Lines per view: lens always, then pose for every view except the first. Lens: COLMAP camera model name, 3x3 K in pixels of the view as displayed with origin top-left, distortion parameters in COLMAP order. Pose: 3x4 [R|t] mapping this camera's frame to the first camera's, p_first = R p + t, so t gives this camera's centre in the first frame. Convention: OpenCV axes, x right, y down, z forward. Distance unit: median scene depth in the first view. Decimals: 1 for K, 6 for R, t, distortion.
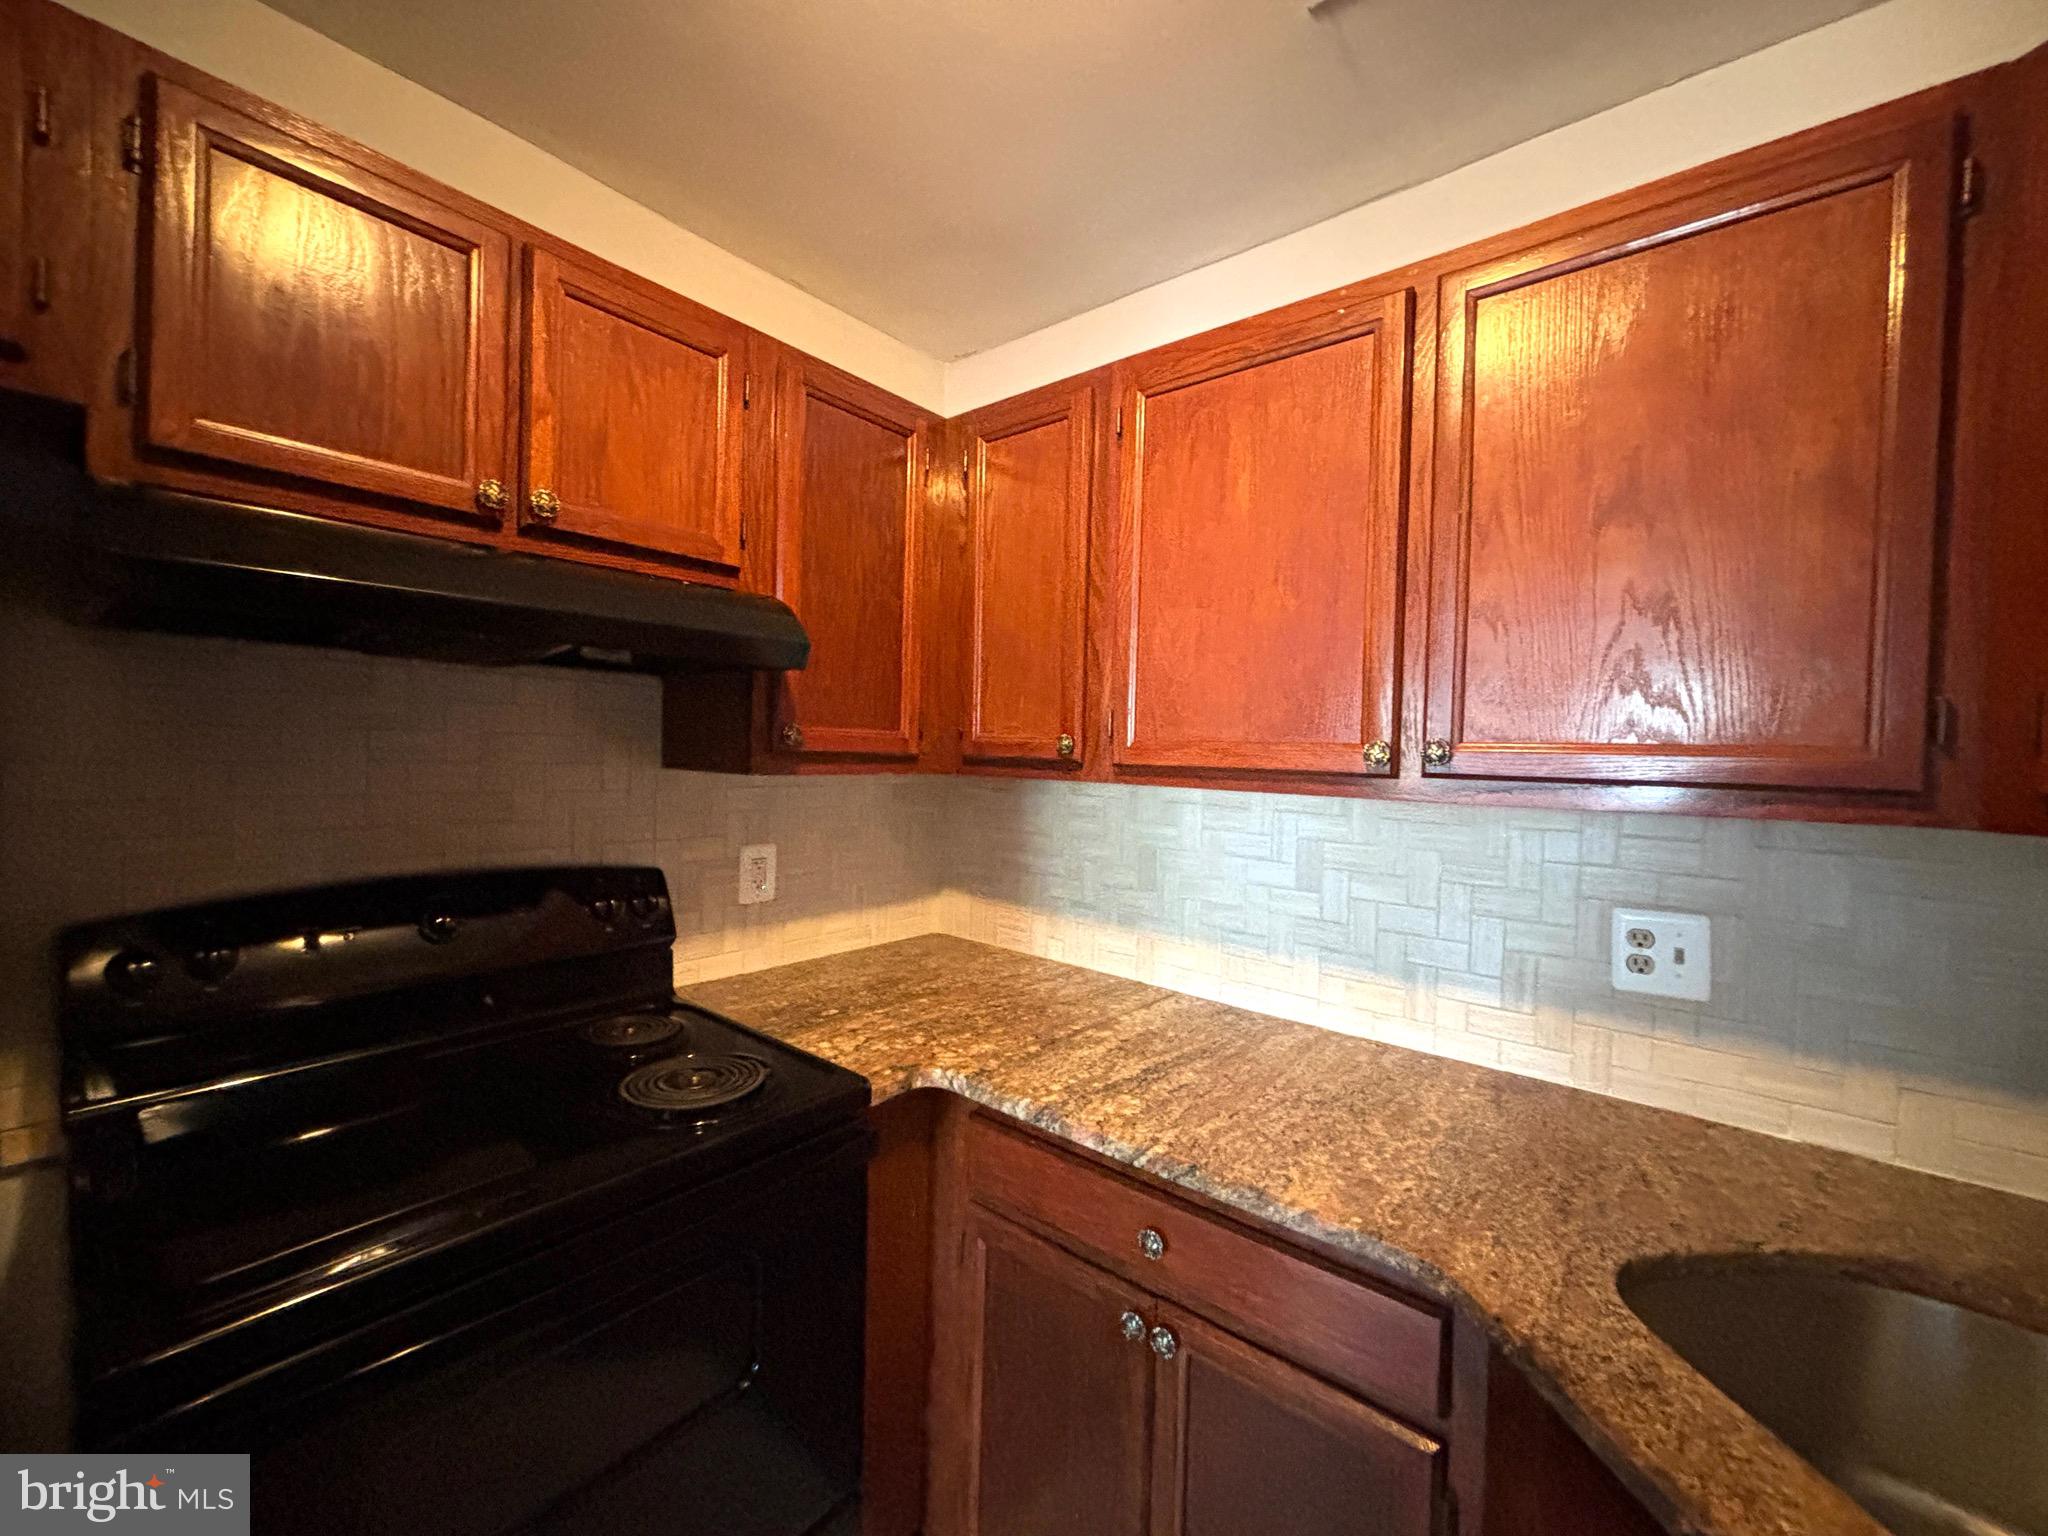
lens RADIAL K [[825.1, 0, 1014.7], [0, 825.1, 760.1], [0, 0, 1]] dist [0.011412, -0.000880]
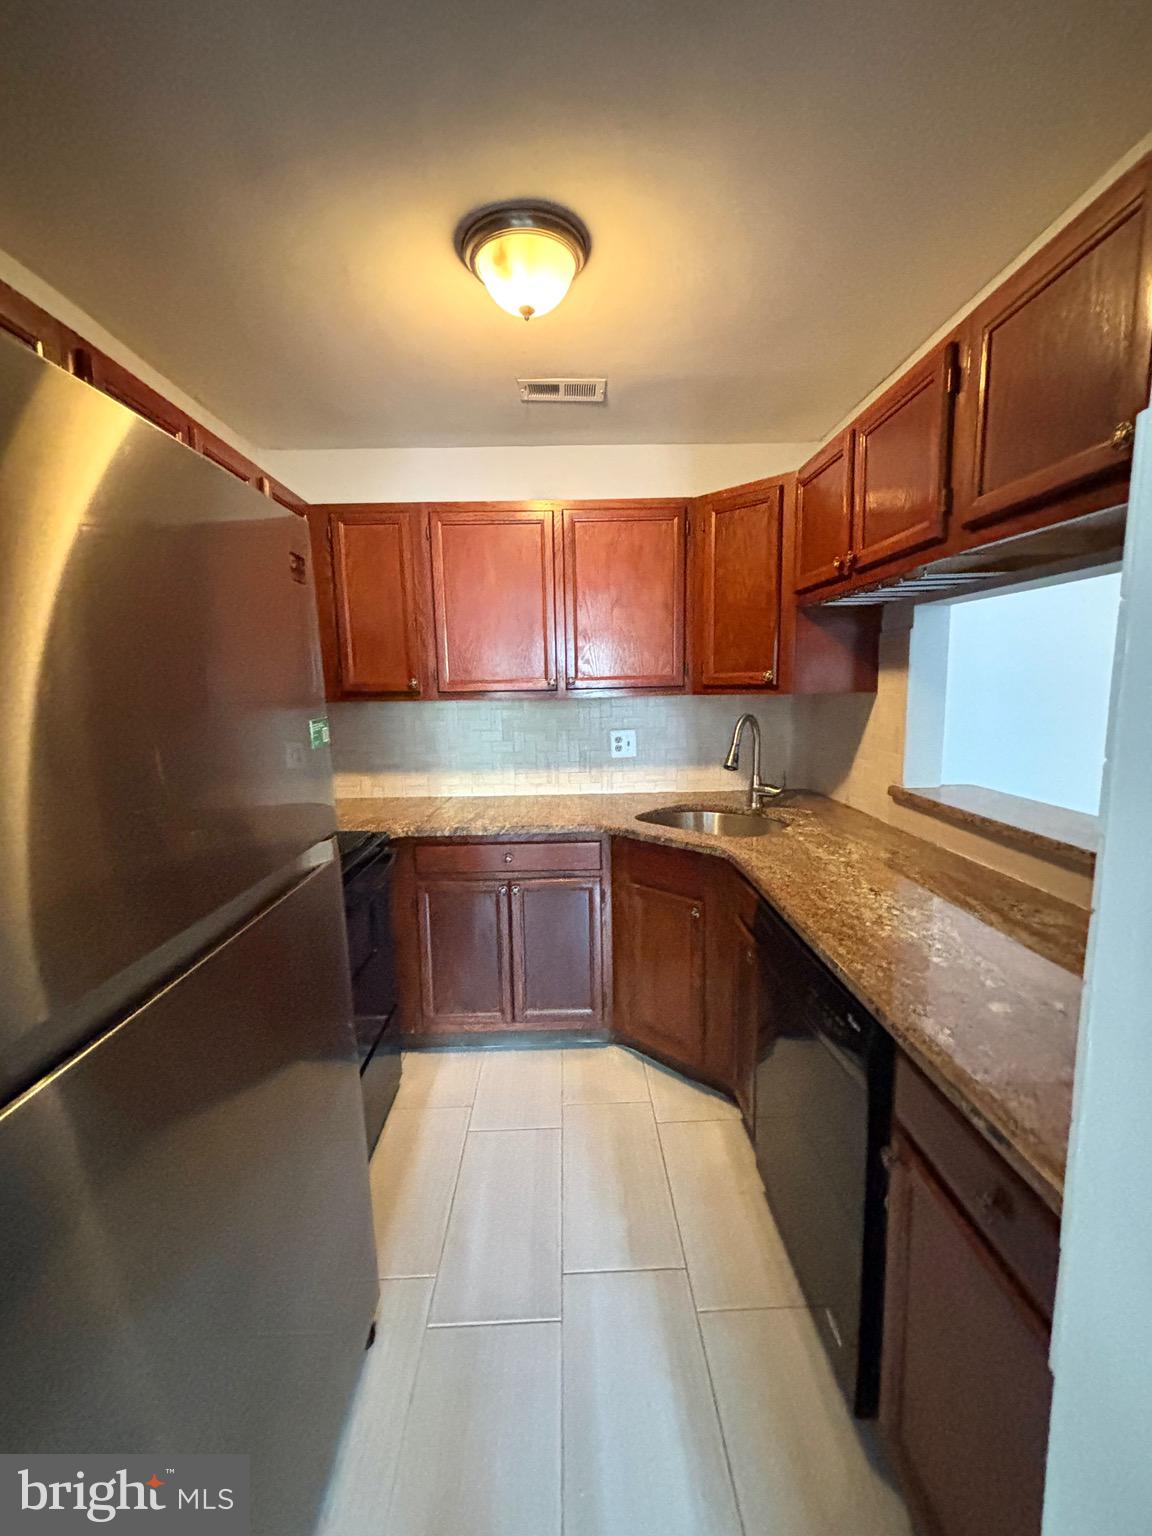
lens RADIAL K [[618.8, 0, 576.0], [0, 618.8, 768.0], [0, 0, 1]] dist [0.011412, -0.000880]
pose [[0.773704, -0.139481, 0.618003, -0.670234], [0.055005, 0.986569, 0.153803, -0.030337], [-0.631156, -0.085005, 0.770984, -0.556161]]
